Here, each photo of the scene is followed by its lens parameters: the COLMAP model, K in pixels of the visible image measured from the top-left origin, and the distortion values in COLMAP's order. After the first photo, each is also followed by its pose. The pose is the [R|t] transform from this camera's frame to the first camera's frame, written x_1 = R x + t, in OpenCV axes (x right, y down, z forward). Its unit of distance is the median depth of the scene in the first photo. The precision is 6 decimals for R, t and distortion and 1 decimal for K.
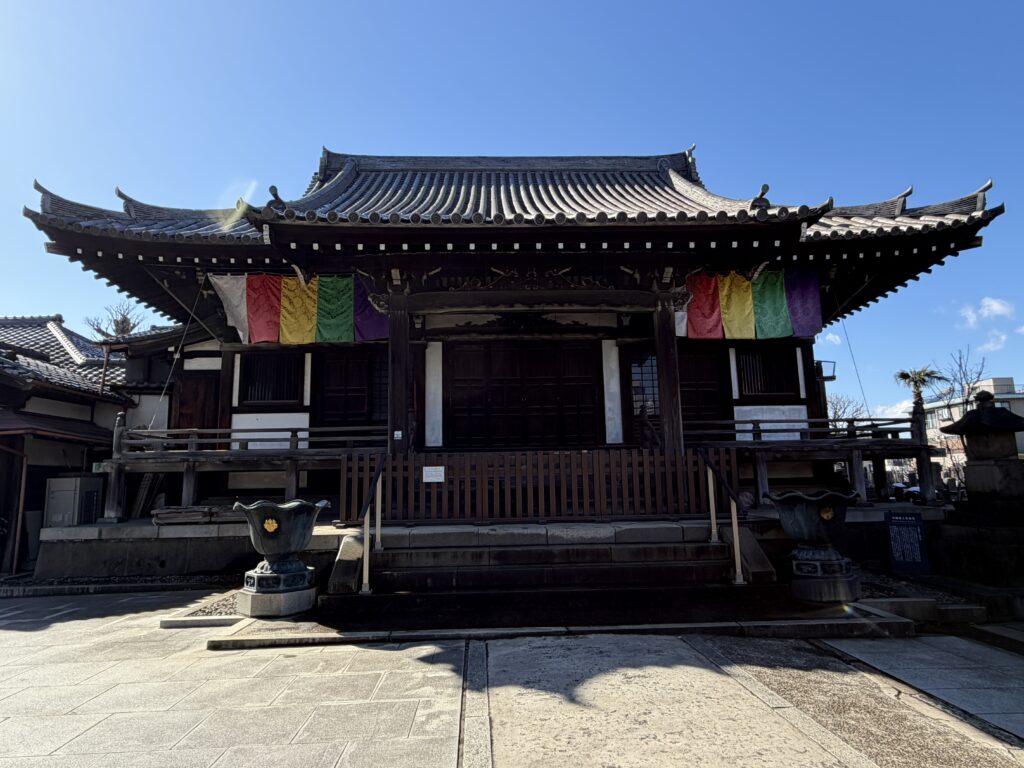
lens RADIAL K [[605.5, 0, 512.0], [0, 605.5, 384.0], [0, 0, 1]] dist [0.002177, -0.000201]
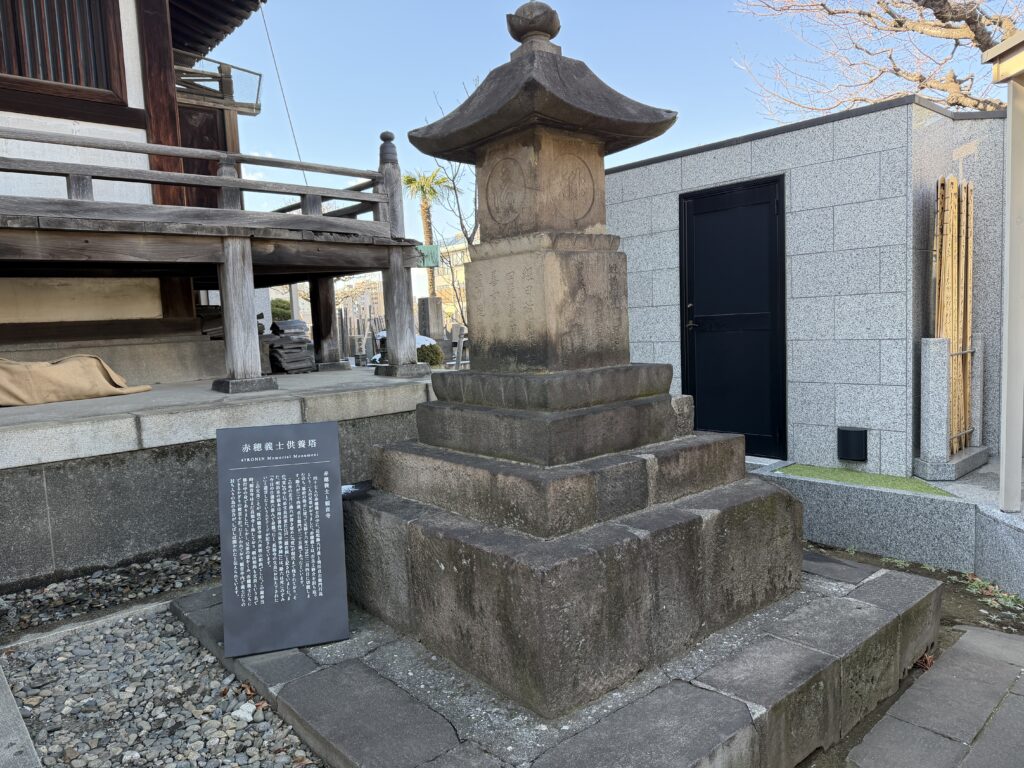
lens RADIAL K [[718.4, 0, 512.0], [0, 718.4, 384.0], [0, 0, 1]] dist [0.002206, 0.000351]
pose [[0.769738, -0.075153, 0.633921, 0.542171], [-0.069398, 0.977309, 0.200129, 0.125212], [-0.634577, -0.198039, 0.747056, 0.719965]]
